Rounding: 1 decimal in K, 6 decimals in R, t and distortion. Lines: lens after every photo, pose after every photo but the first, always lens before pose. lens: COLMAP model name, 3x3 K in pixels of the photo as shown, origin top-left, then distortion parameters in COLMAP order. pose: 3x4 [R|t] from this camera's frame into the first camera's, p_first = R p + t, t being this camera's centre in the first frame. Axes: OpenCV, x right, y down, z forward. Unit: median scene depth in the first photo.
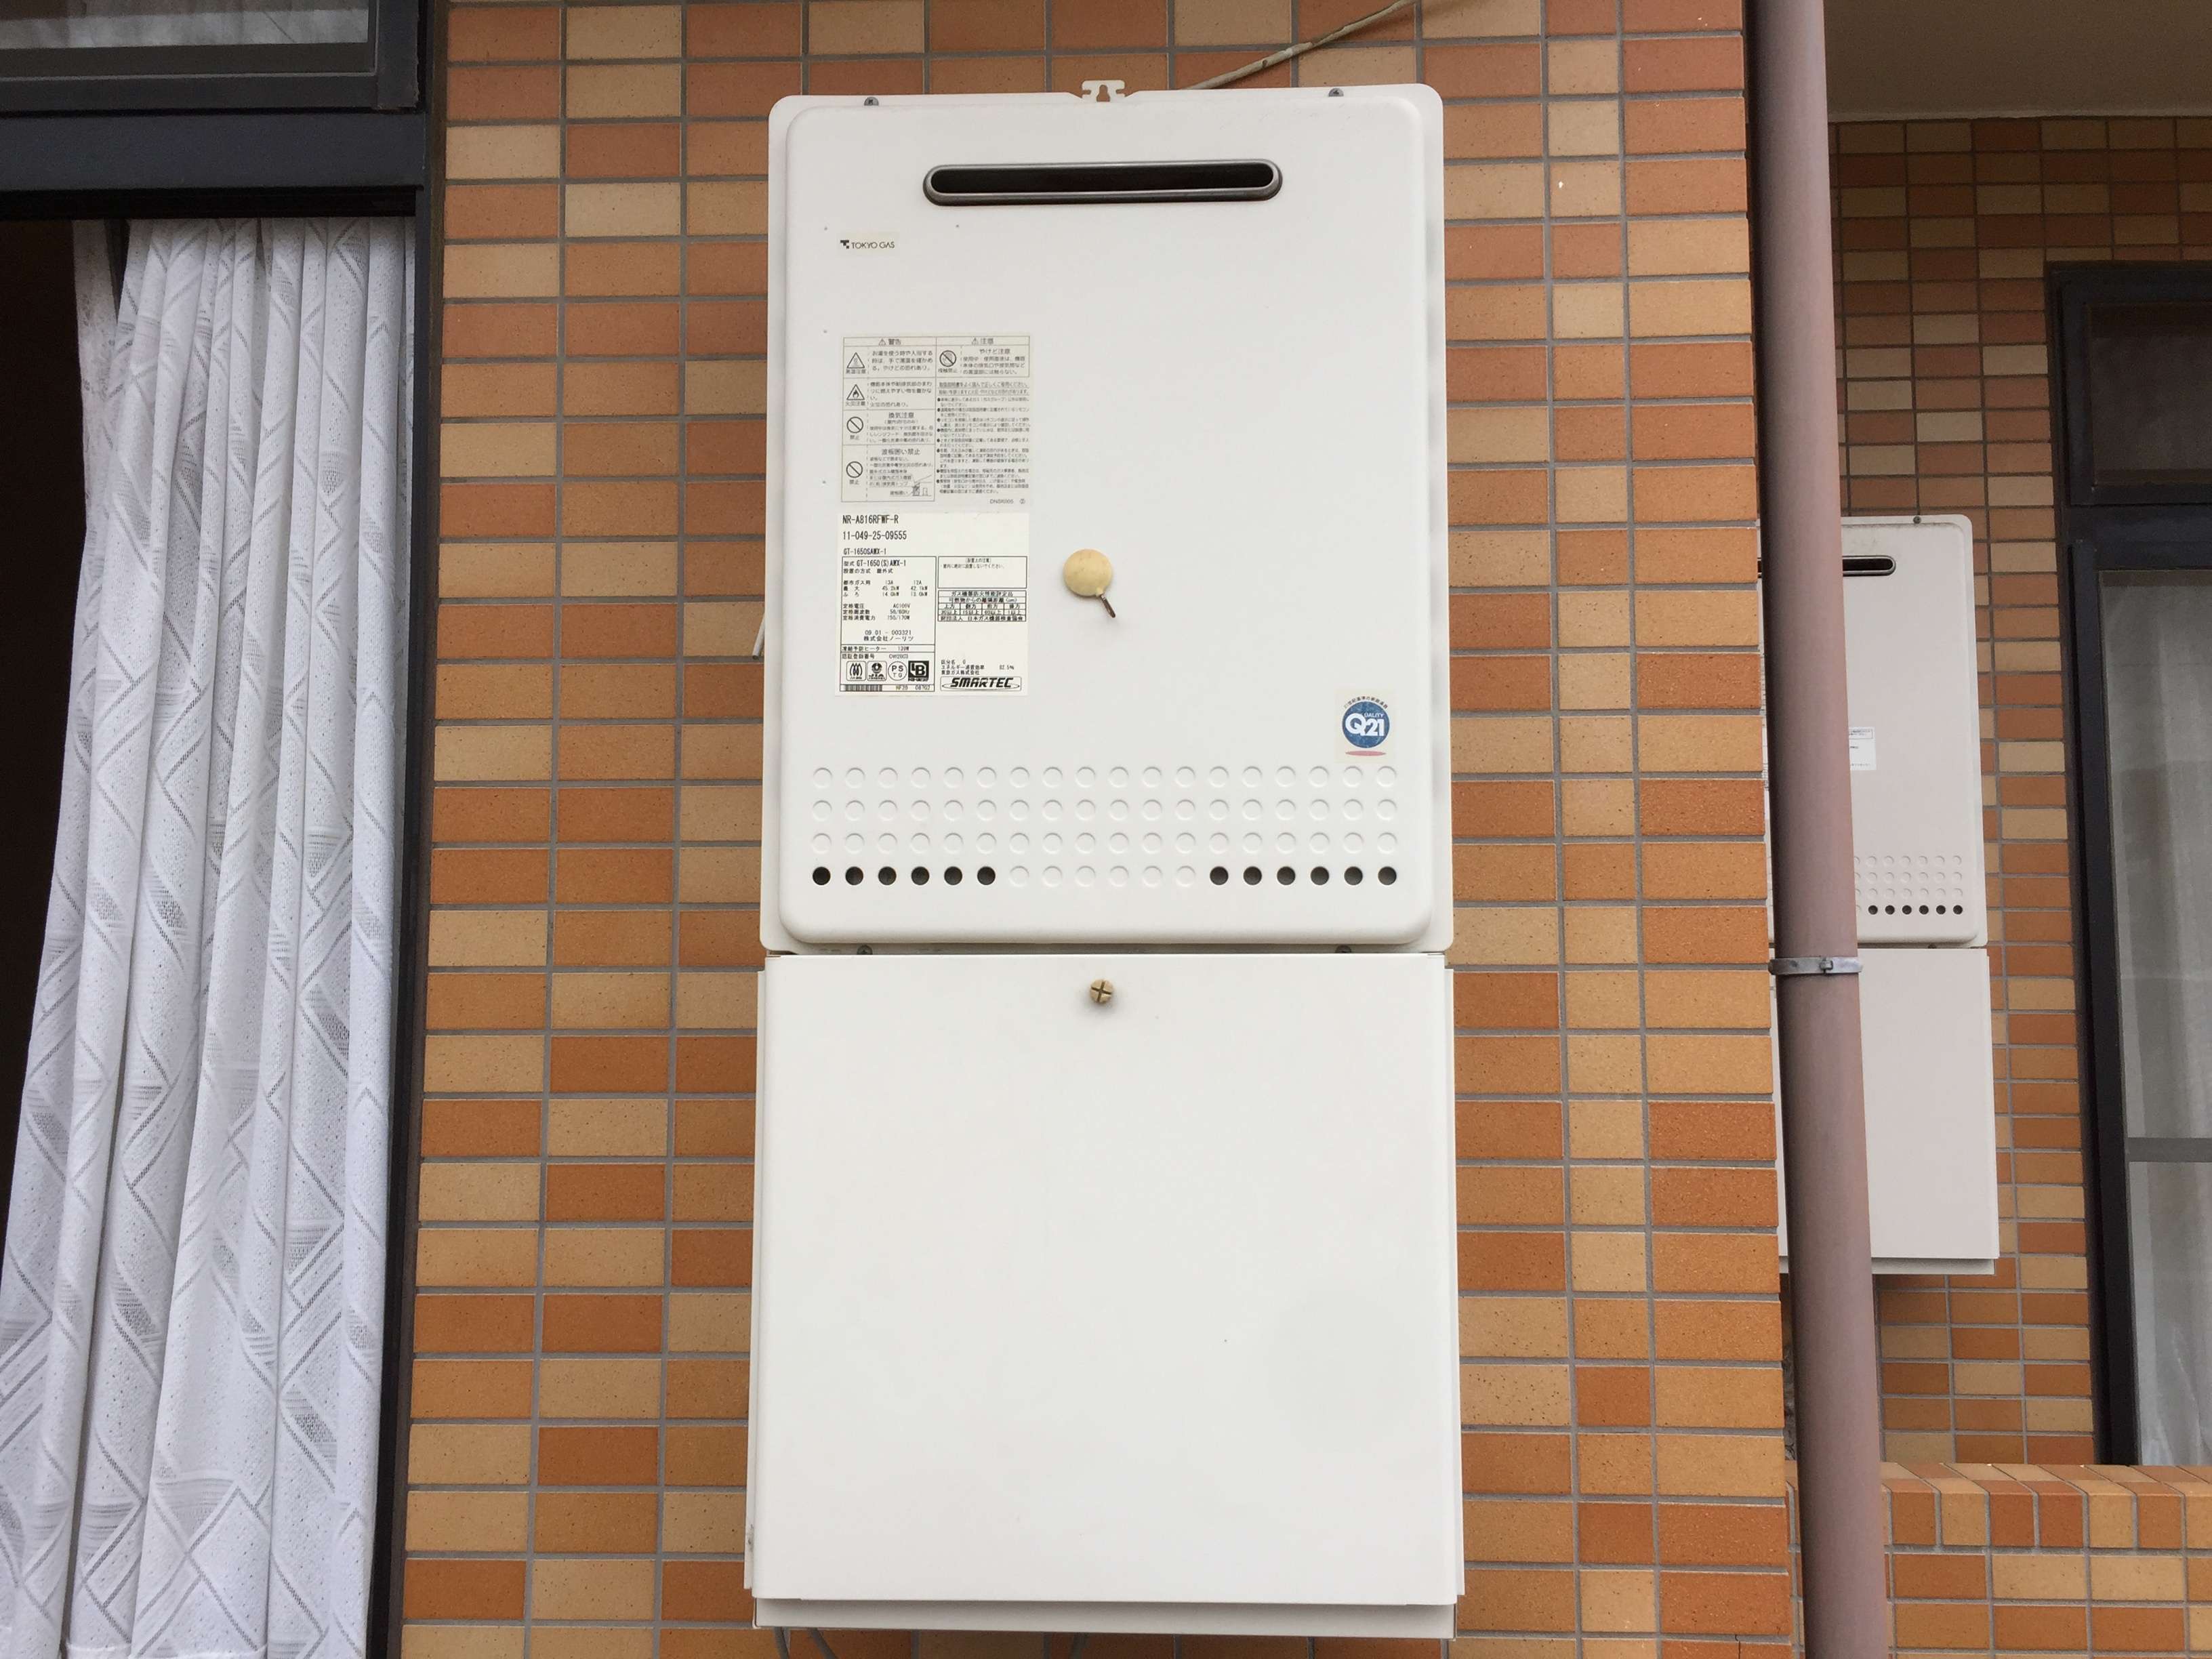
lens RADIAL K [[1871.0, 0, 1133.1], [0, 1871.0, 828.5], [0, 0, 1]] dist [-0.255433, -0.004175]
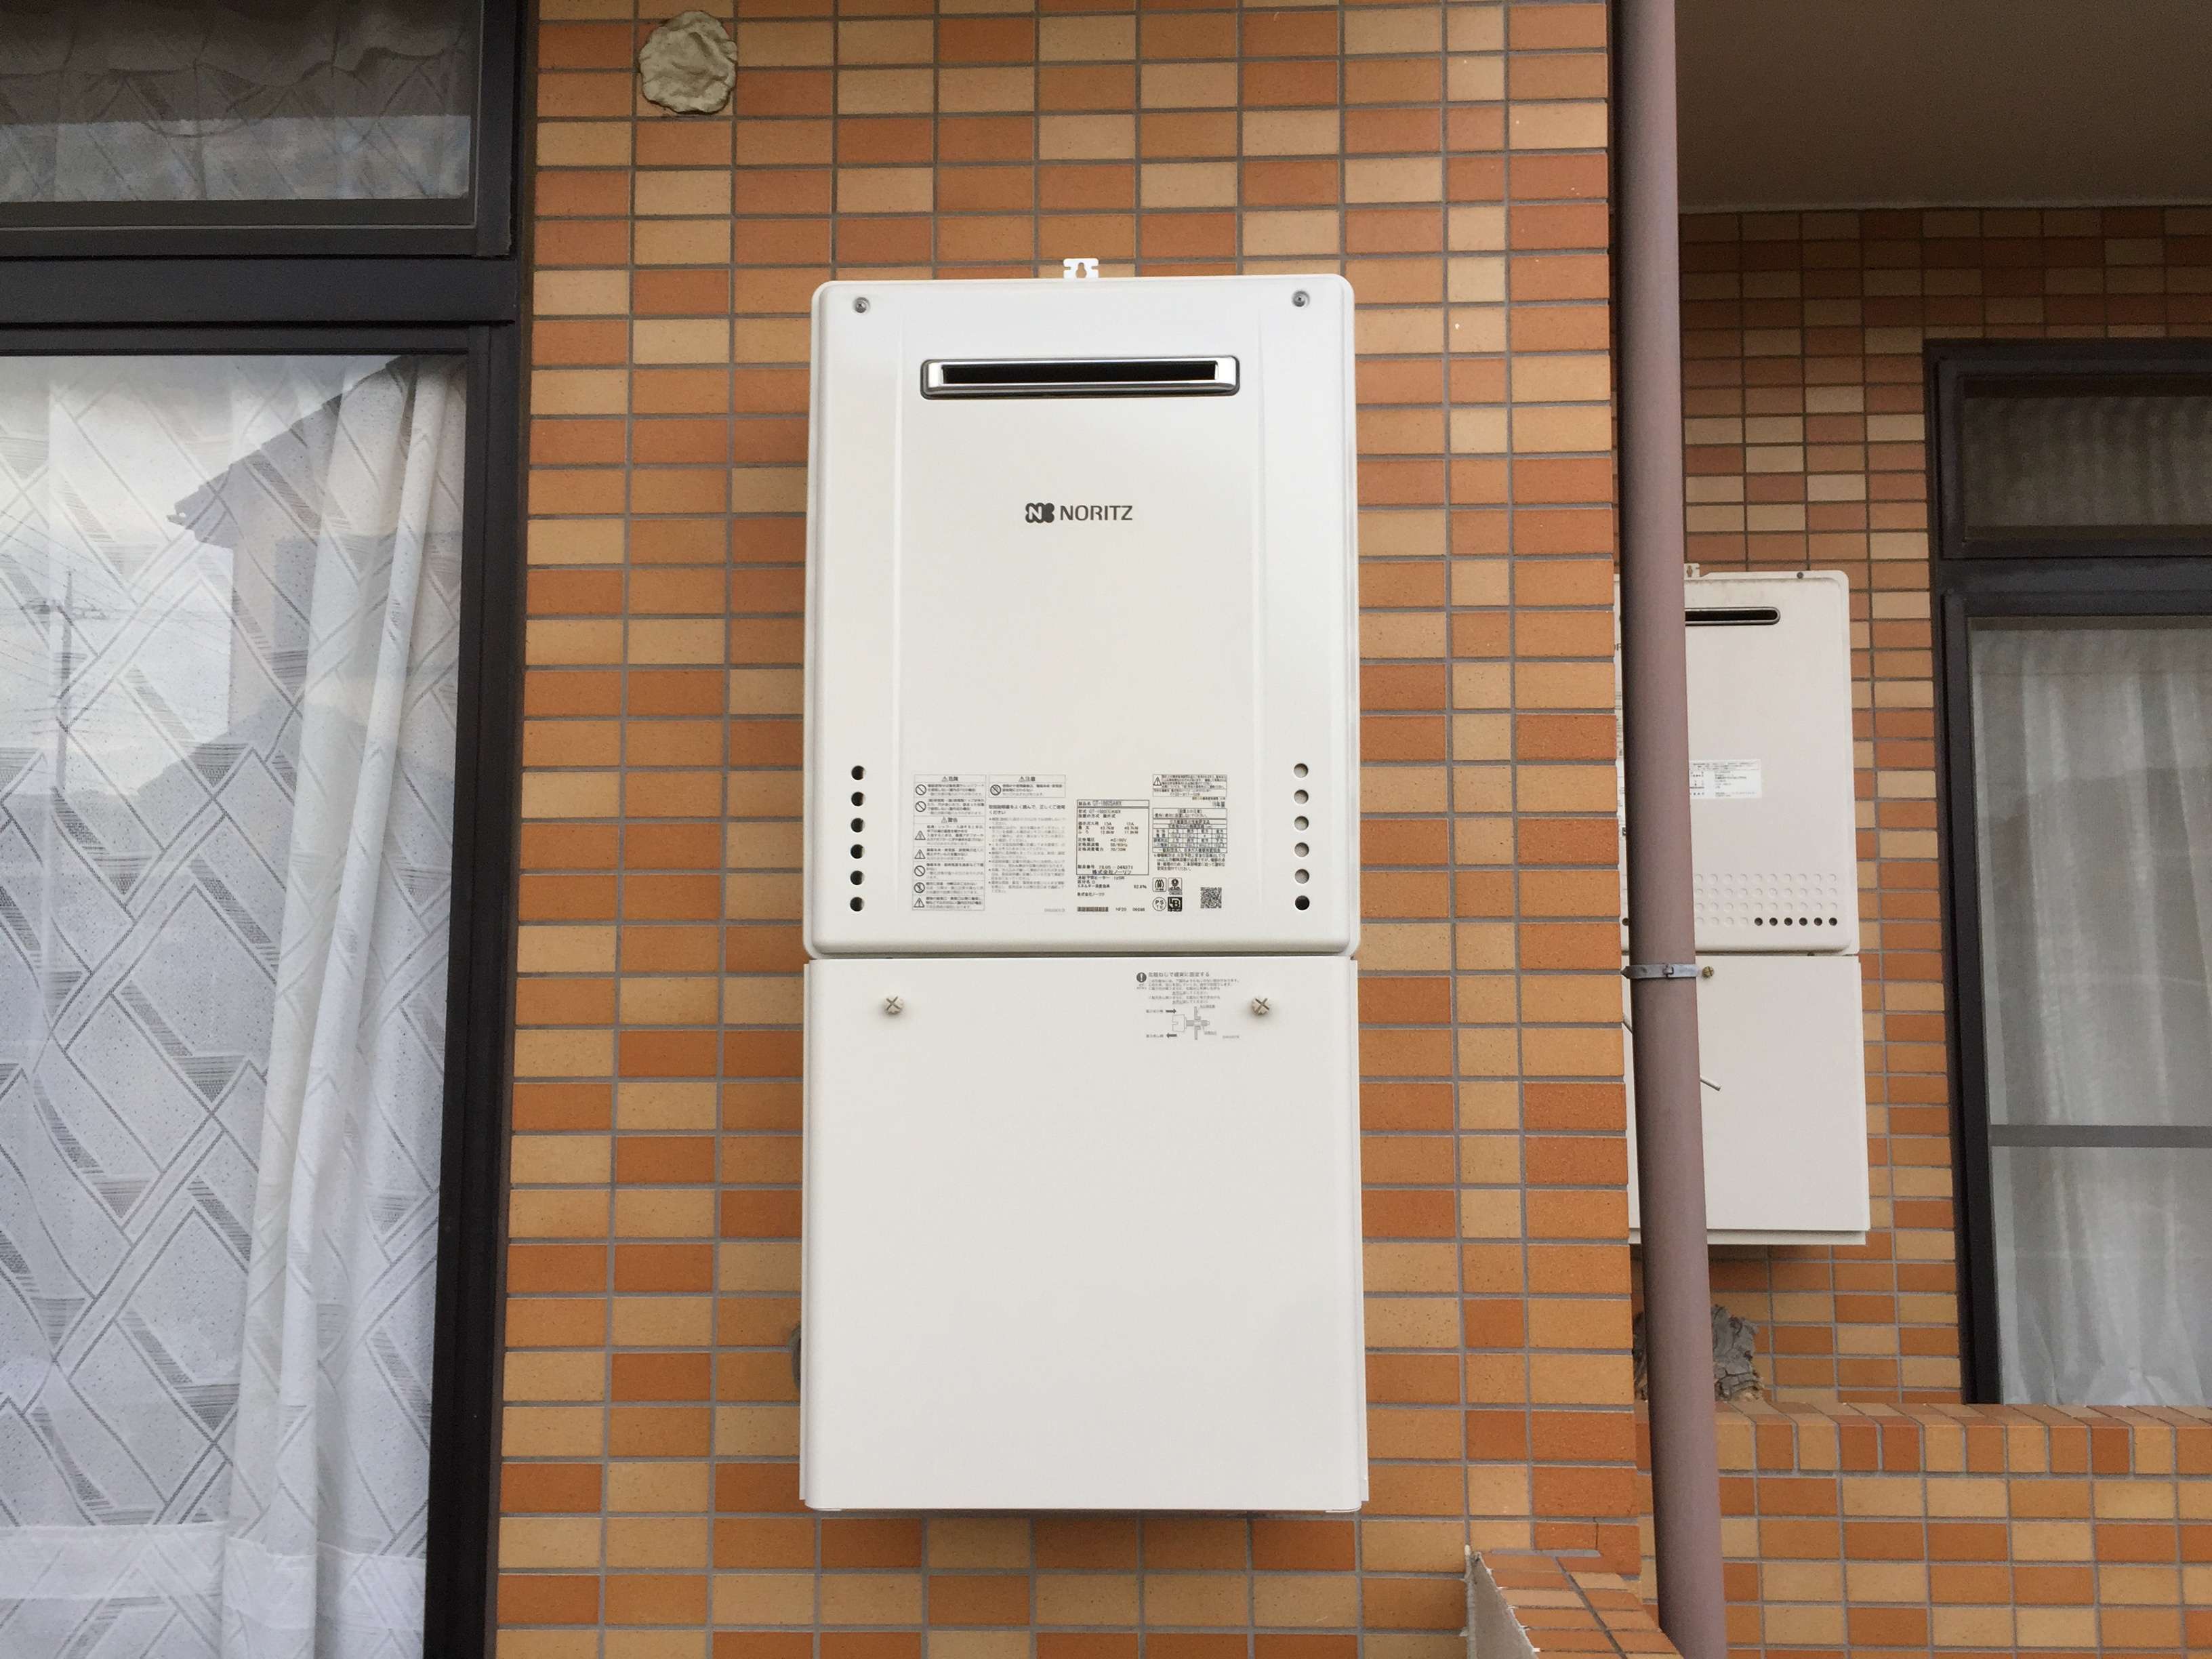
lens RADIAL K [[1883.3, 0, 1203.6], [0, 1883.3, 680.8], [0, 0, 1]] dist [-0.171088, 0.000229]
pose [[0.998557, 0.004402, 0.053515, 0.000386], [0.000044, 0.996566, -0.082806, -0.015318], [-0.053696, 0.082689, 0.995128, -0.243055]]
